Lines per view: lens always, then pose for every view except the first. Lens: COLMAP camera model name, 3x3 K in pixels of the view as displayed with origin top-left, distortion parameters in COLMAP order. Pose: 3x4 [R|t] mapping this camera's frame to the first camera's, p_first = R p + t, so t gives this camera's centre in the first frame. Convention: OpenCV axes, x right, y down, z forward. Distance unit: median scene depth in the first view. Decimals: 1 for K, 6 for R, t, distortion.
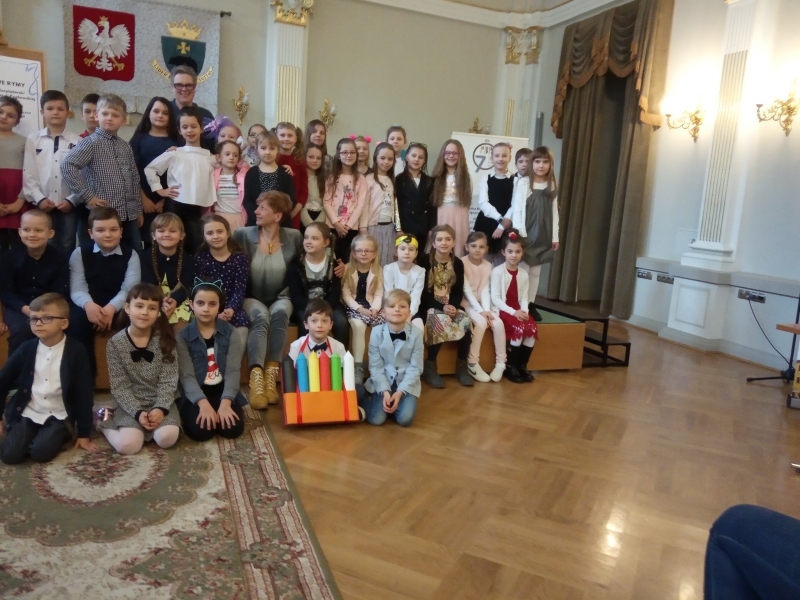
lens RADIAL K [[643.4, 0, 401.6], [0, 643.4, 303.5], [0, 0, 1]] dist [0.080662, -0.132752]
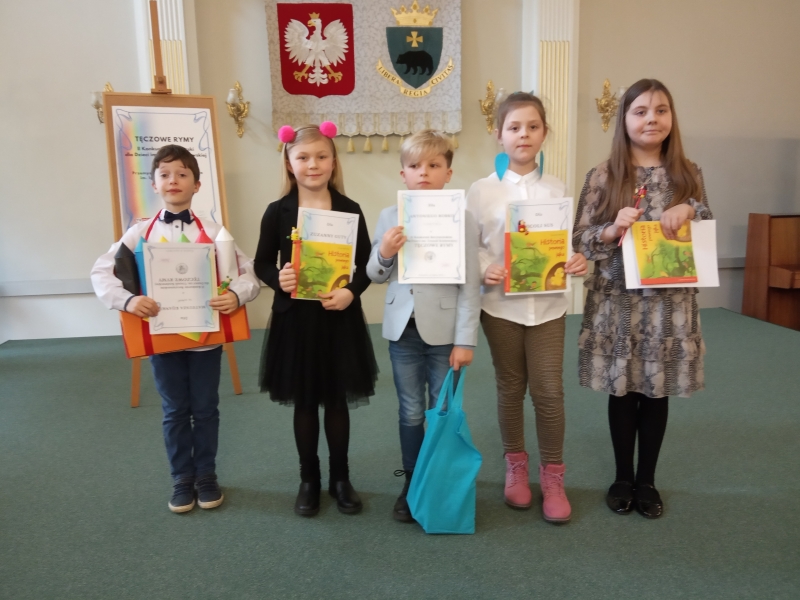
lens RADIAL K [[658.7, 0, 409.2], [0, 658.7, 284.4], [0, 0, 1]] dist [0.057689, -0.017631]
pose [[0.956473, -0.045409, -0.288267, -0.151541], [0.045525, 0.998943, -0.006304, -0.122091], [0.288249, -0.007094, 0.957529, 0.304671]]
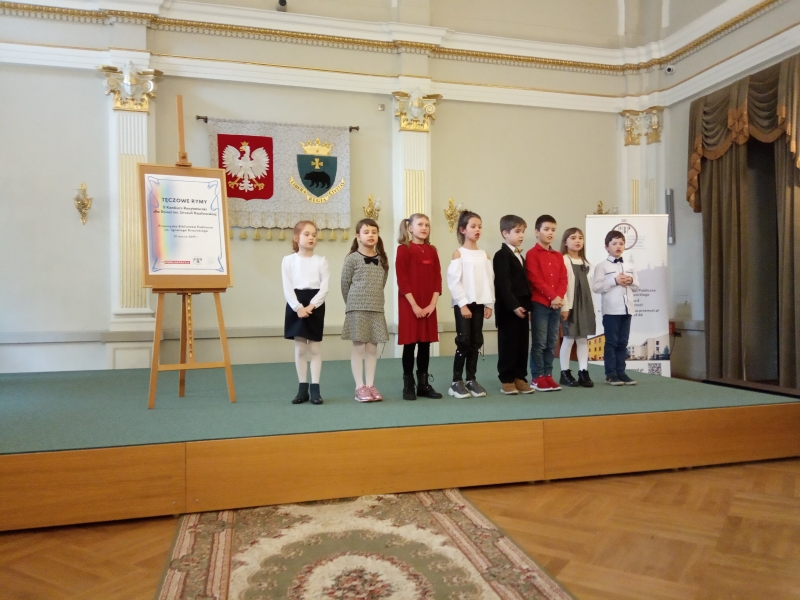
lens RADIAL K [[643.4, 0, 402.0], [0, 643.4, 304.5], [0, 0, 1]] dist [0.080662, -0.132752]
pose [[0.989919, -0.080246, -0.116708, -0.107702], [0.061103, 0.985350, -0.159225, 0.005217], [0.127776, 0.150489, 0.980320, 0.036040]]
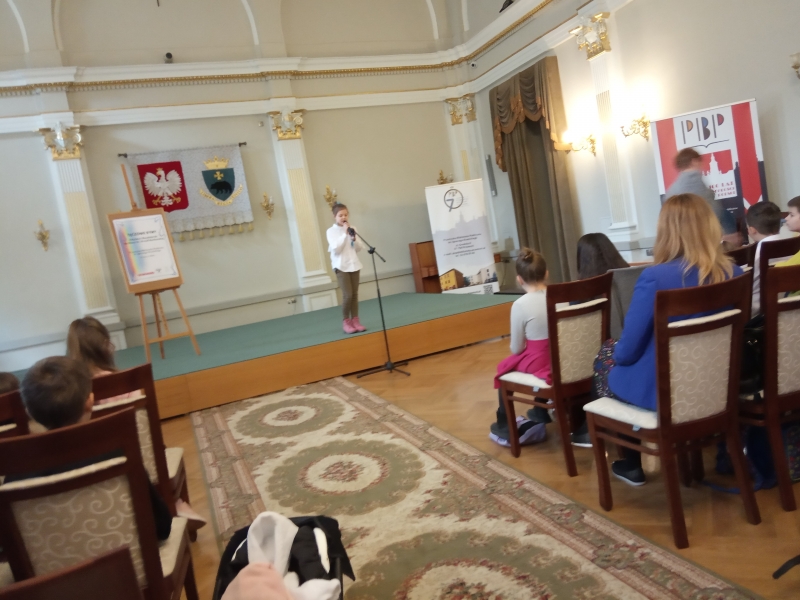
lens RADIAL K [[643.4, 0, 403.4], [0, 643.4, 301.1], [0, 0, 1]] dist [0.080662, -0.132752]
pose [[0.971842, -0.235604, -0.003656, -0.018127], [0.234784, 0.969542, -0.069745, 0.052791], [0.019976, 0.066923, 0.997558, -0.365376]]
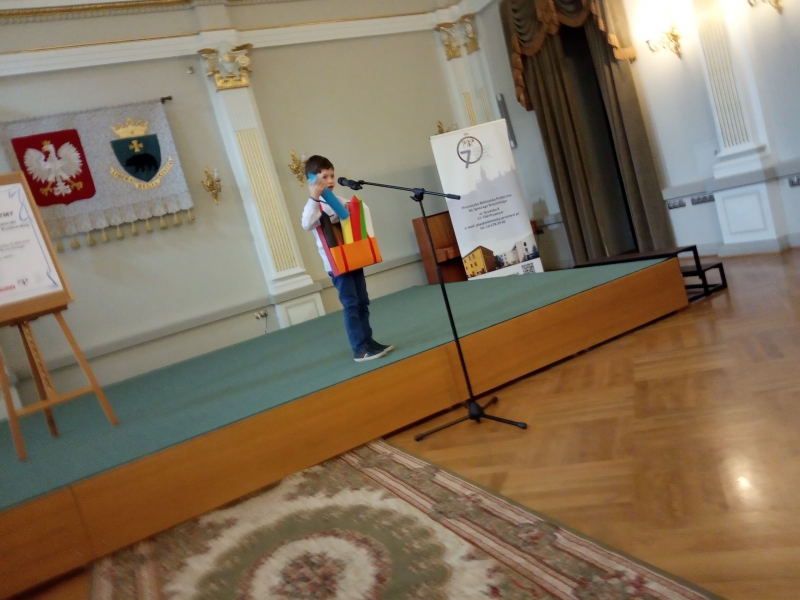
lens RADIAL K [[643.4, 0, 405.9], [0, 643.4, 302.9], [0, 0, 1]] dist [0.080662, -0.132752]
pose [[0.938542, -0.340162, 0.058551, -0.111472], [0.343160, 0.937824, -0.052233, 0.005225], [-0.037143, 0.069115, 0.996917, 0.065890]]
